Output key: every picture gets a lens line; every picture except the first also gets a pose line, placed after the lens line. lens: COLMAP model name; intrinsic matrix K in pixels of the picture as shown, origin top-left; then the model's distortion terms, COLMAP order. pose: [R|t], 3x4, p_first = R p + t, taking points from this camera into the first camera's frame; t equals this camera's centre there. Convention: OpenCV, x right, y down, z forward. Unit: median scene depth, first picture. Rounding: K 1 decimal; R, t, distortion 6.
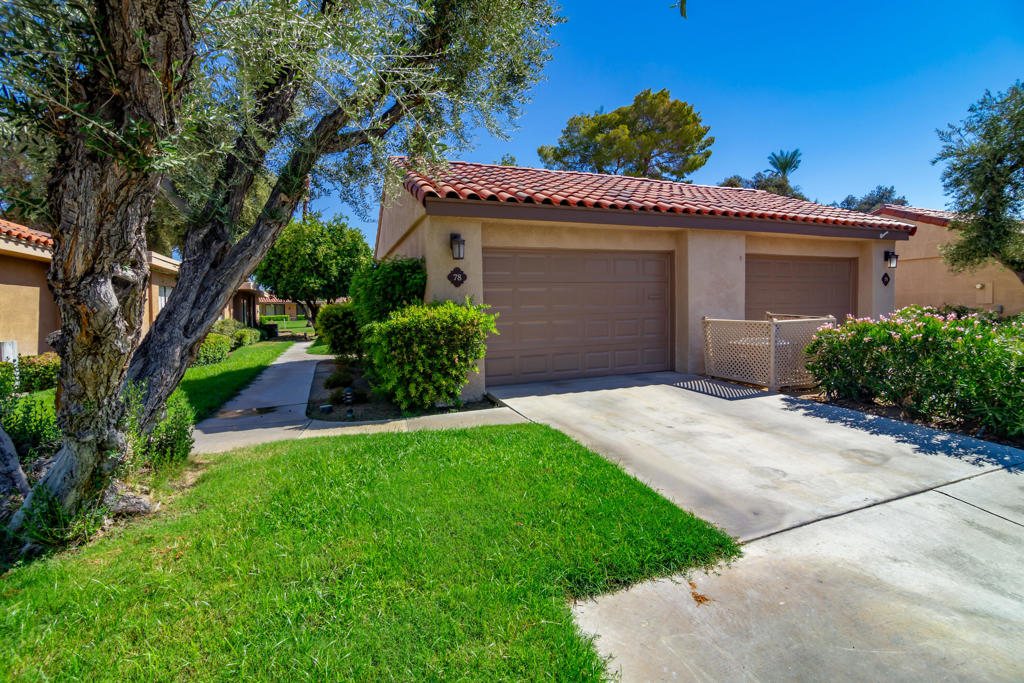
lens RADIAL K [[466.2, 0, 507.6], [0, 466.2, 323.3], [0, 0, 1]] dist [-0.012757, -0.000745]
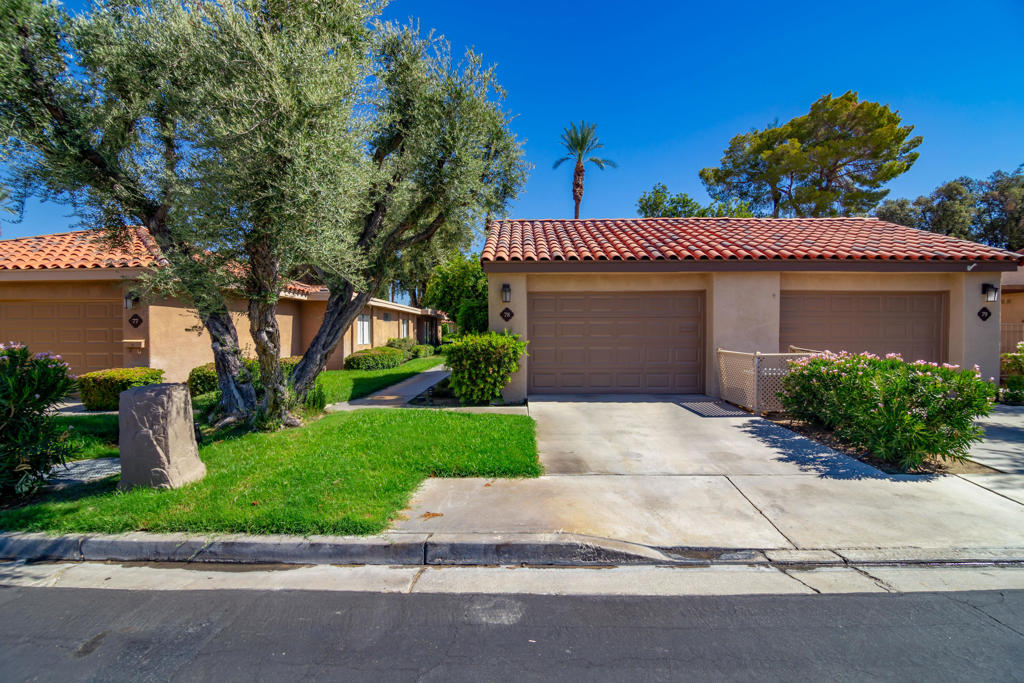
lens RADIAL K [[461.5, 0, 512.0], [0, 461.5, 341.5], [0, 0, 1]] dist [-0.013261, -0.000405]
pose [[0.926627, 0.028650, -0.374890, 0.338820], [-0.030788, 0.999526, 0.000289, -0.013532], [0.374720, 0.011274, 0.927069, -0.233103]]
